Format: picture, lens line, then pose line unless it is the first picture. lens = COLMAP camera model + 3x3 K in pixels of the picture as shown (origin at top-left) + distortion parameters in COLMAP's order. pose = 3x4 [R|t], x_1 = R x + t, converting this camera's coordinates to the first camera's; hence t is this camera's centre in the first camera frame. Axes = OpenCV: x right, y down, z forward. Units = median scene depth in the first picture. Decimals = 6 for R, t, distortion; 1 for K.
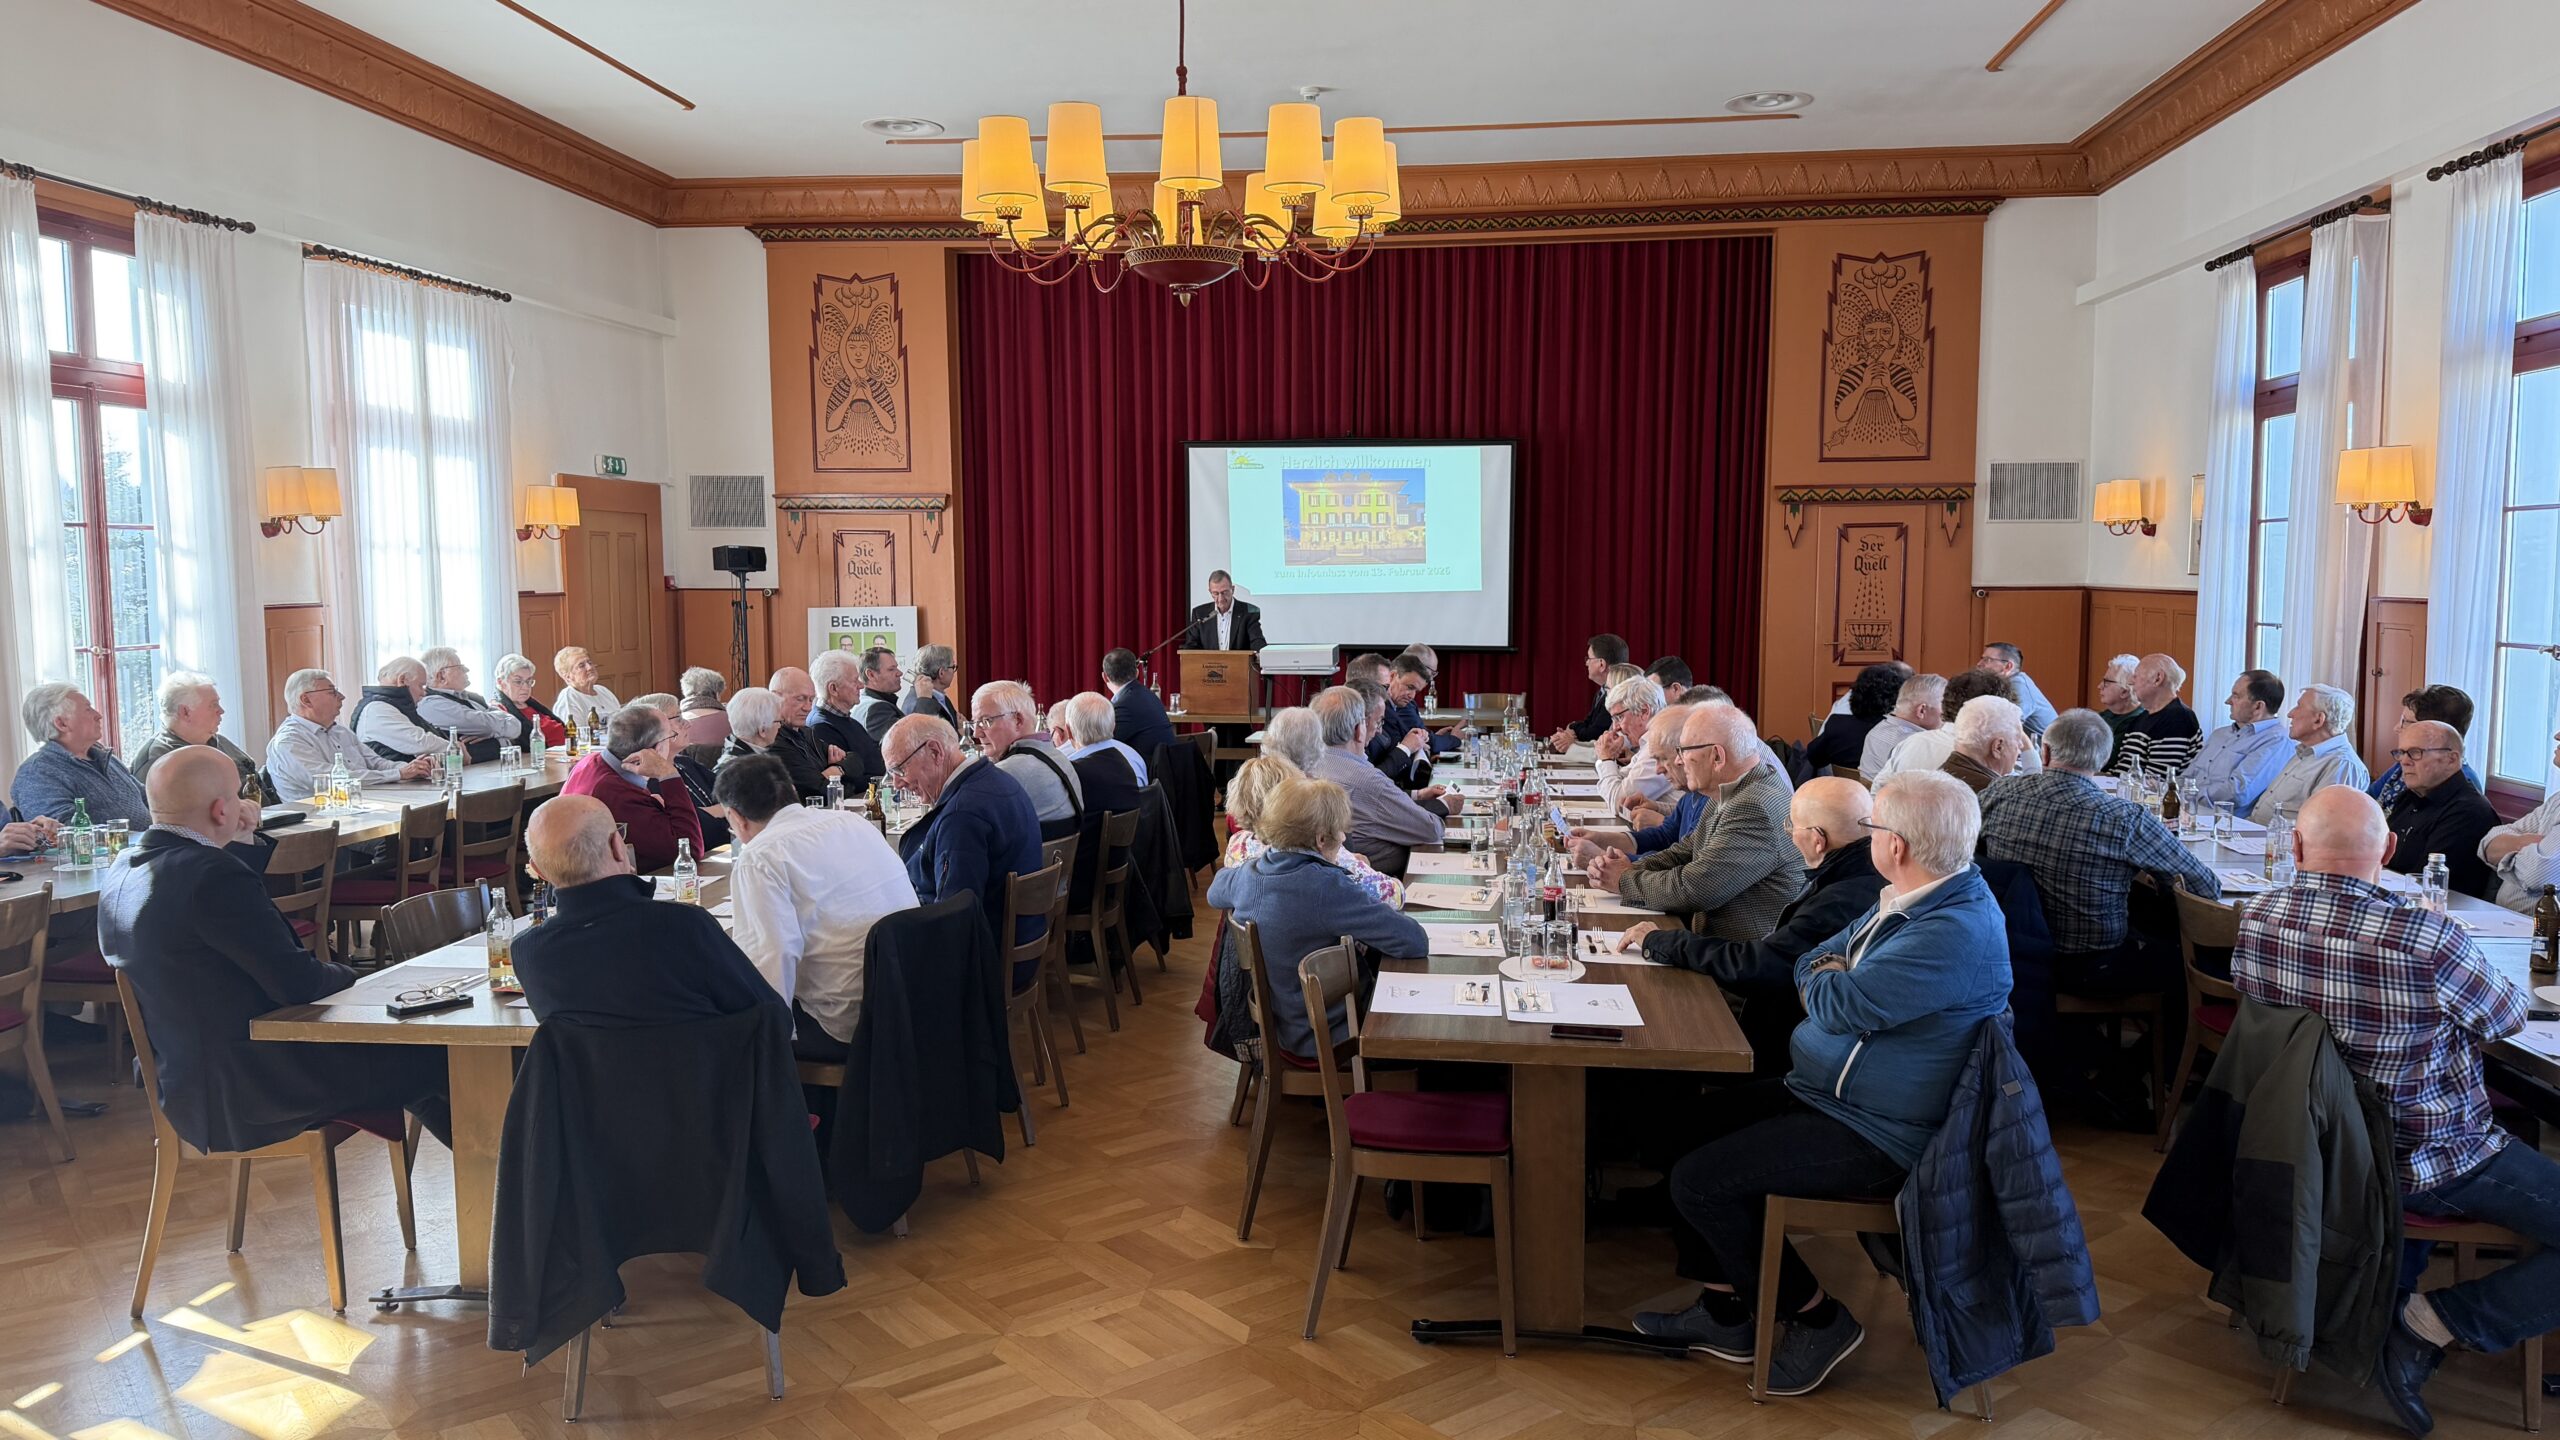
lens RADIAL K [[1833.4, 0, 1272.1], [0, 1833.4, 803.7], [0, 0, 1]] dist [0.041292, -0.051986]
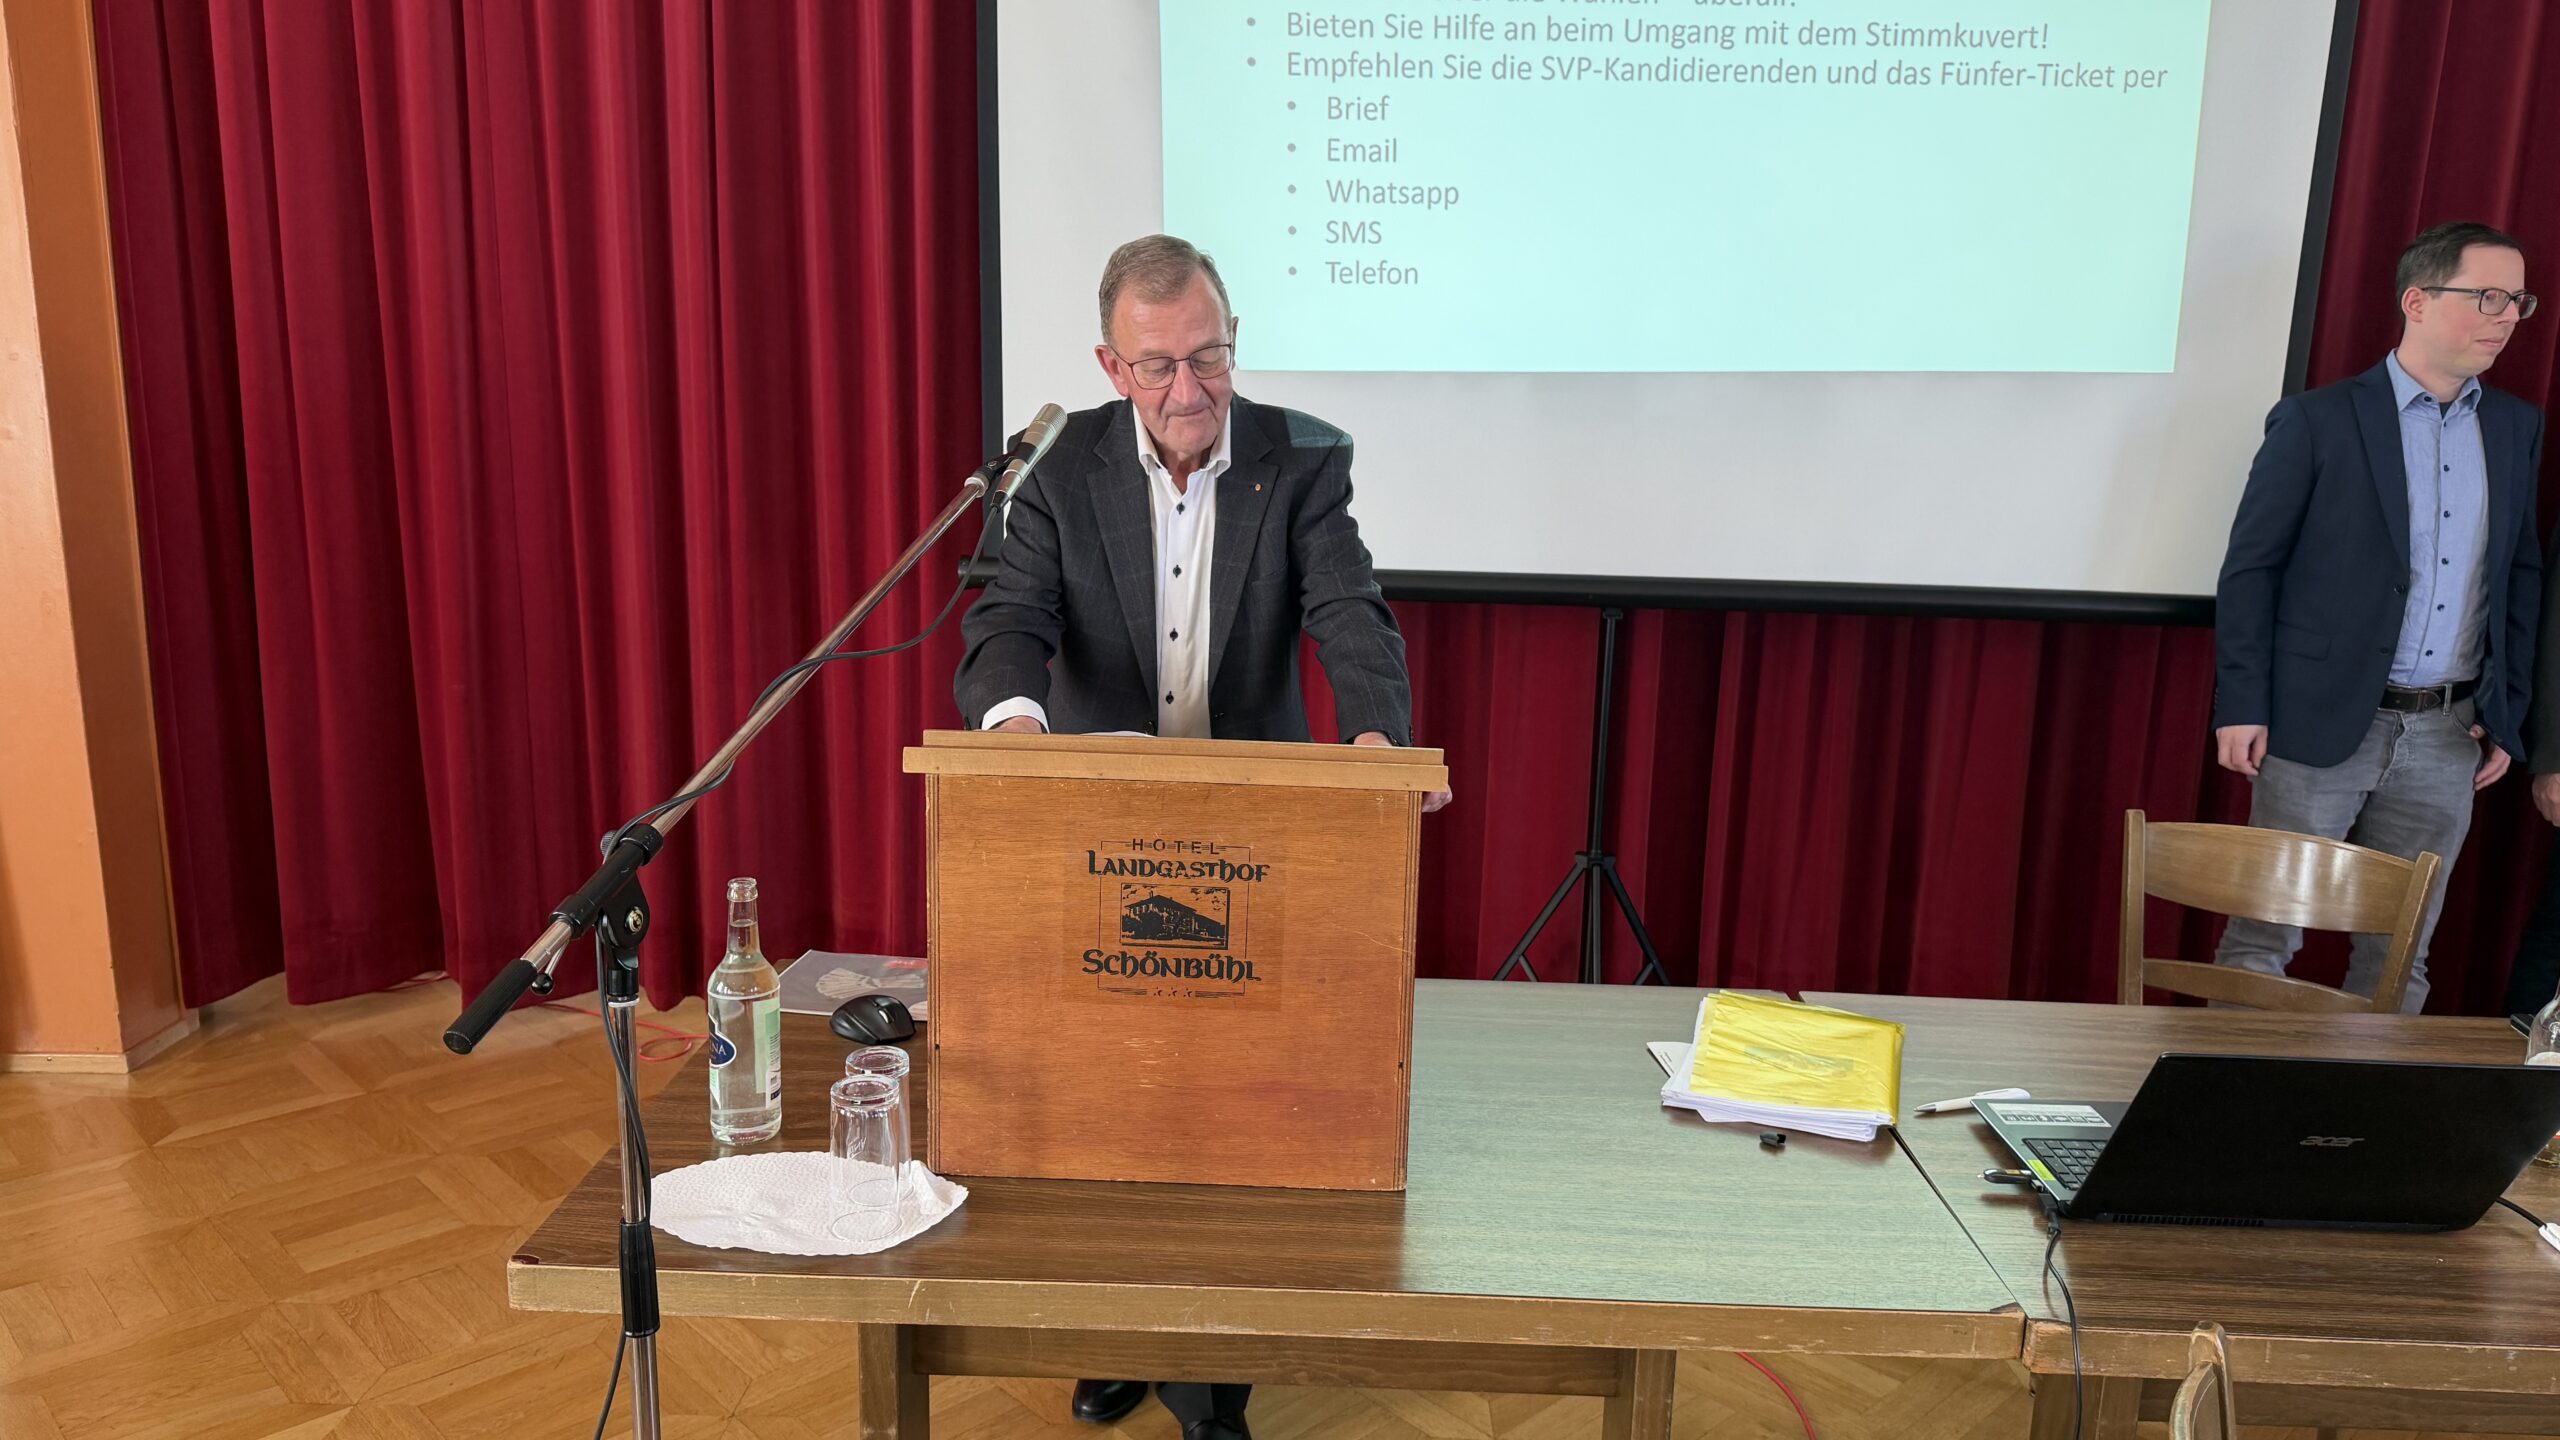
lens RADIAL K [[1833.4, 0, 1298.4], [0, 1833.4, 743.7], [0, 0, 1]] dist [0.041292, -0.051986]
pose [[0.994450, 0.010955, 0.104636, -0.030782], [-0.017832, 0.997725, 0.065008, -0.081957], [-0.103686, -0.066513, 0.992384, 0.766963]]
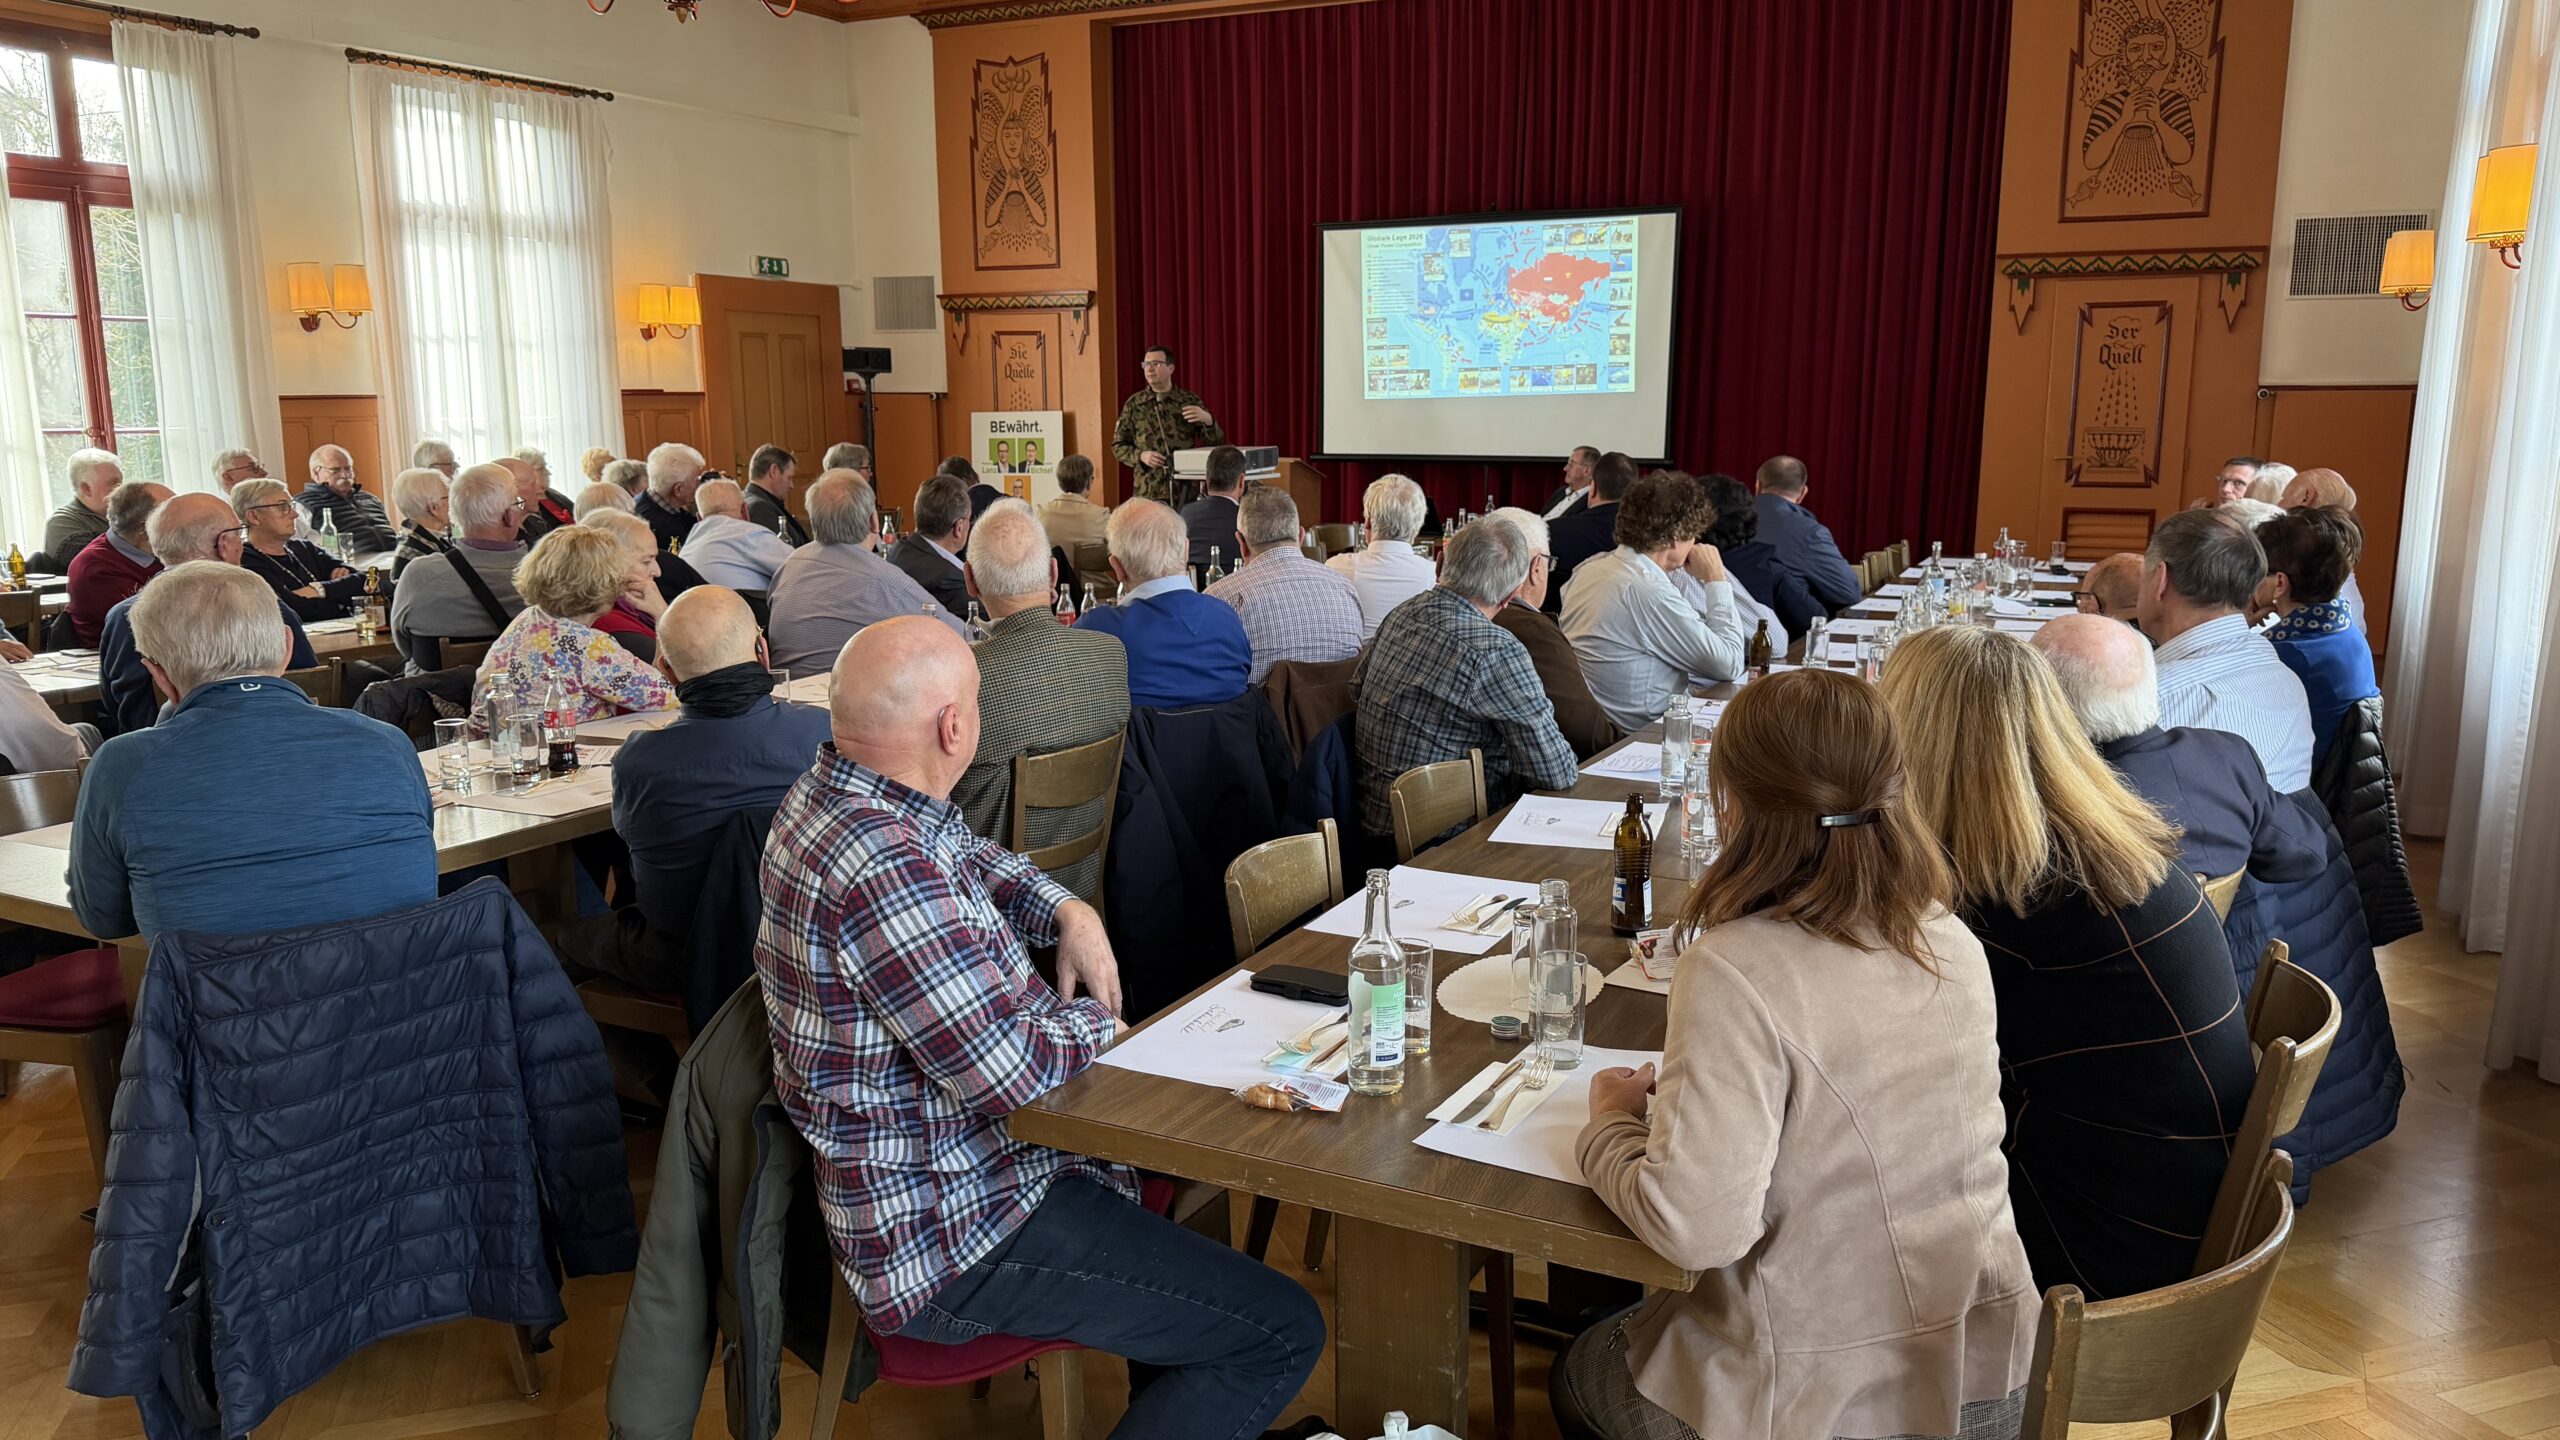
lens RADIAL K [[1833.4, 0, 1277.1], [0, 1833.4, 782.2], [0, 0, 1]] dist [0.041292, -0.051986]
pose [[0.936063, 0.072901, -0.344197, 0.268511], [-0.045226, 0.995114, 0.087769, -0.003453], [0.348914, -0.066590, 0.934786, 0.133067]]
